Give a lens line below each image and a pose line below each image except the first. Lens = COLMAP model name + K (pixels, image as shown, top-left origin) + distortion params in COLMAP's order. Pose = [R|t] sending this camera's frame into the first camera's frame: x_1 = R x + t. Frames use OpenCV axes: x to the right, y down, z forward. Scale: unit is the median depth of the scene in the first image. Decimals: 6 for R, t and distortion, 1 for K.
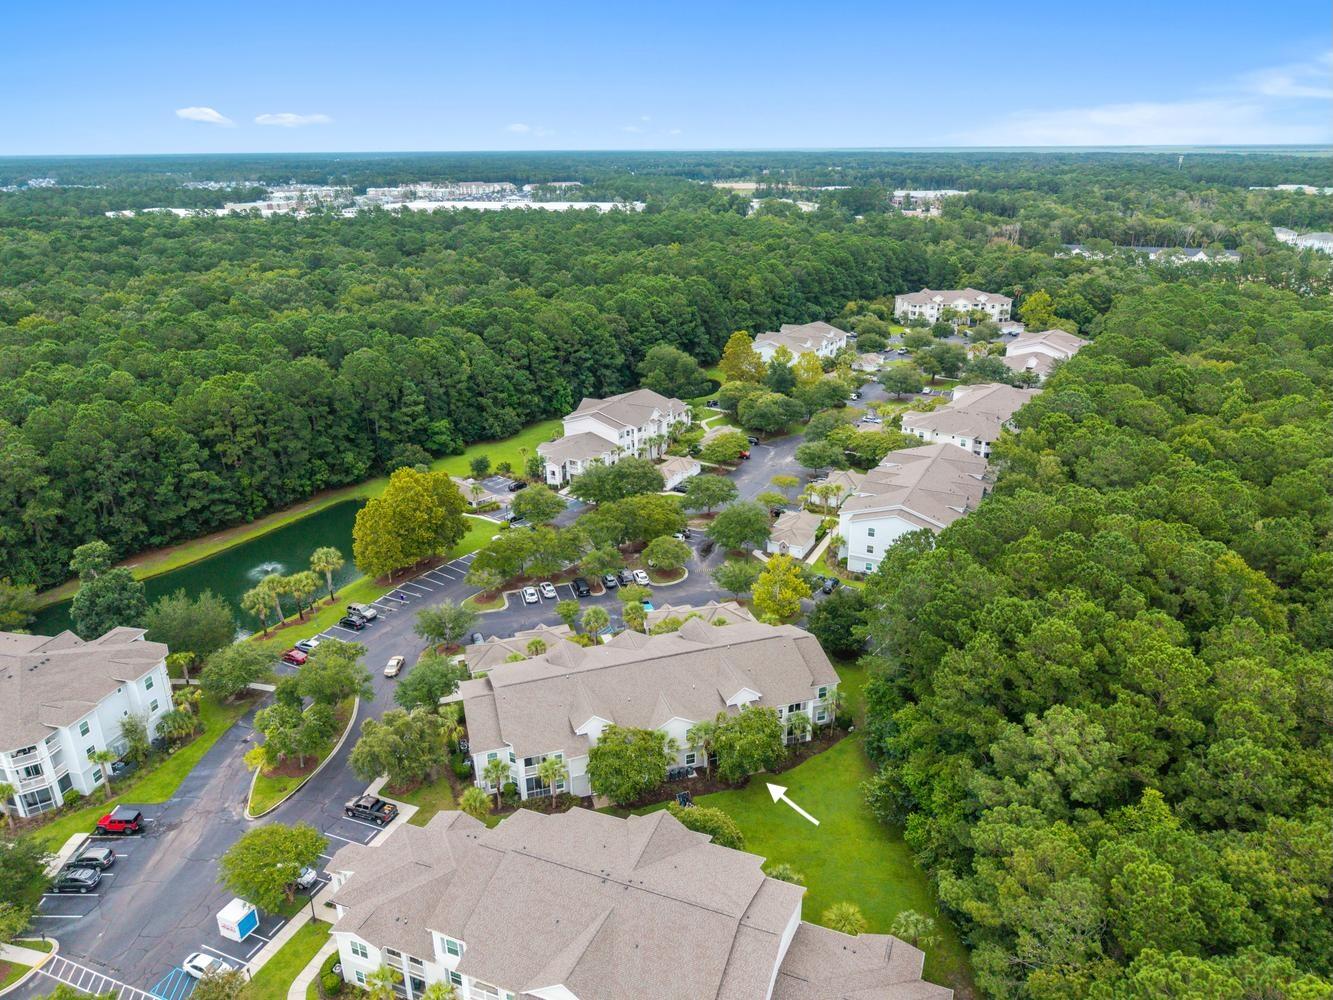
lens RADIAL K [[936.7, 0, 666.5], [0, 936.7, 500.0], [0, 0, 1]] dist [-0.018591, -0.004143]
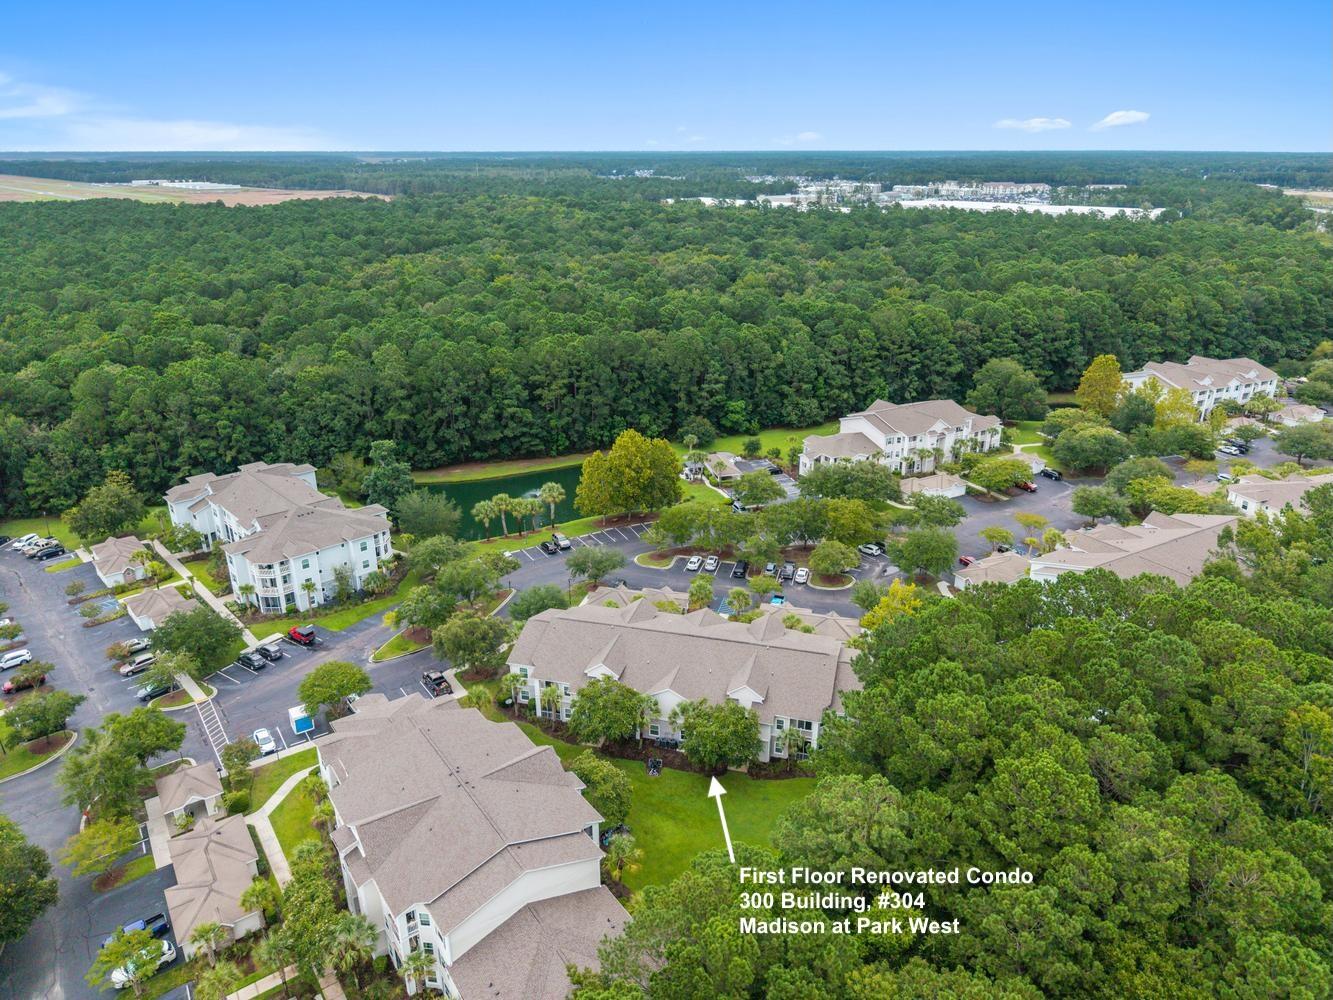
lens RADIAL K [[932.3, 0, 666.5], [0, 932.3, 500.0], [0, 0, 1]] dist [0.038695, -0.102815]
pose [[0.819375, 0.200730, -0.536965, 0.298833], [-0.200728, 0.977854, 0.059247, -0.020313], [0.536966, 0.059239, 0.841522, 0.059835]]
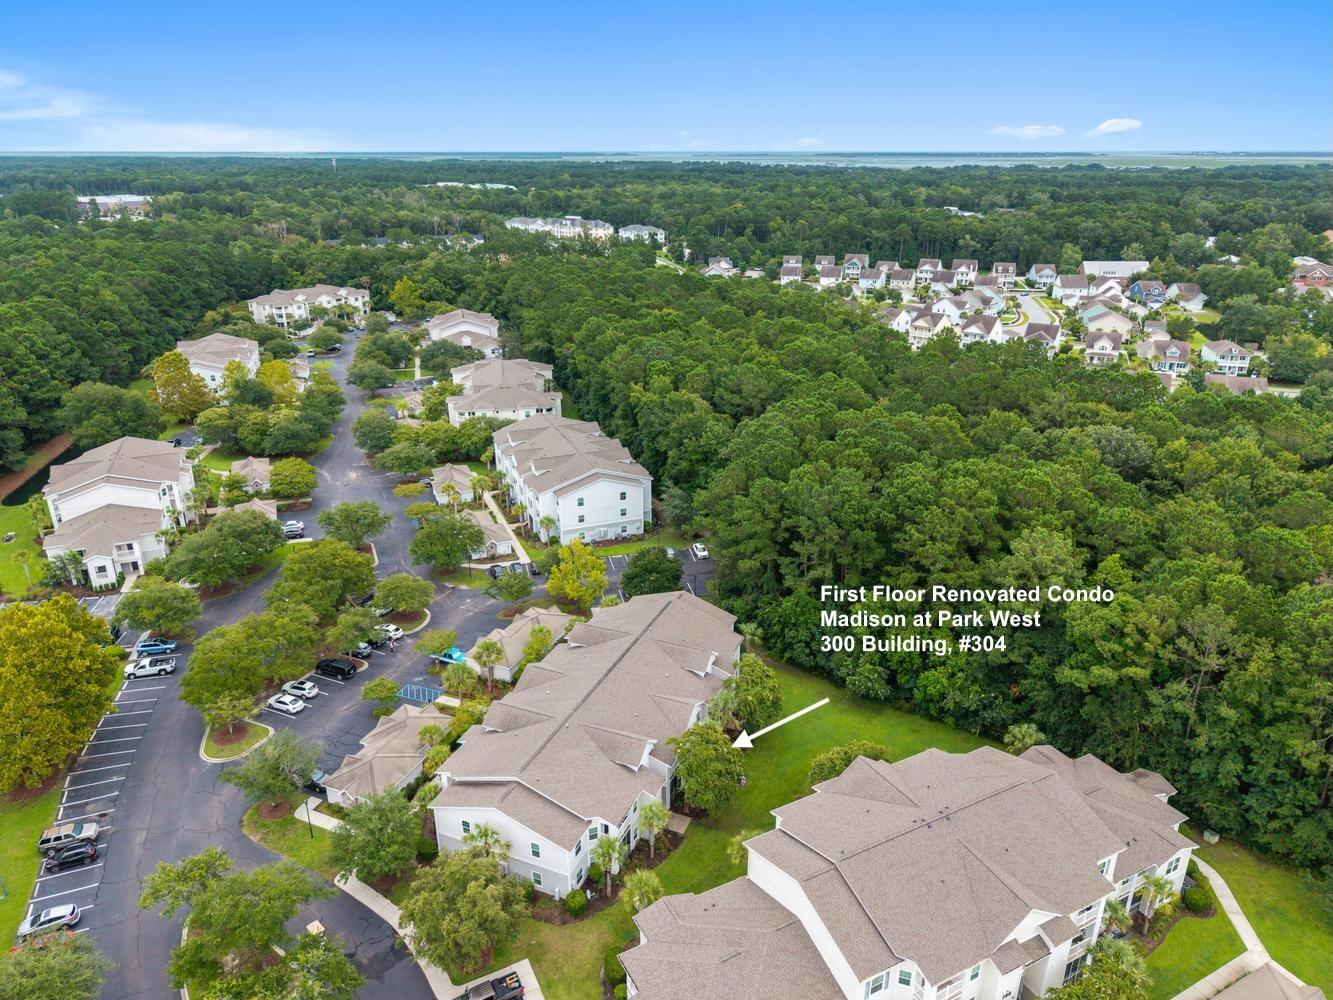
lens RADIAL K [[936.7, 0, 666.5], [0, 936.7, 500.0], [0, 0, 1]] dist [-0.018591, -0.004143]
pose [[0.616188, -0.256430, 0.744685, -0.362309], [0.263125, 0.958211, 0.112235, -0.044309], [-0.742346, 0.126788, 0.657912, 0.207167]]
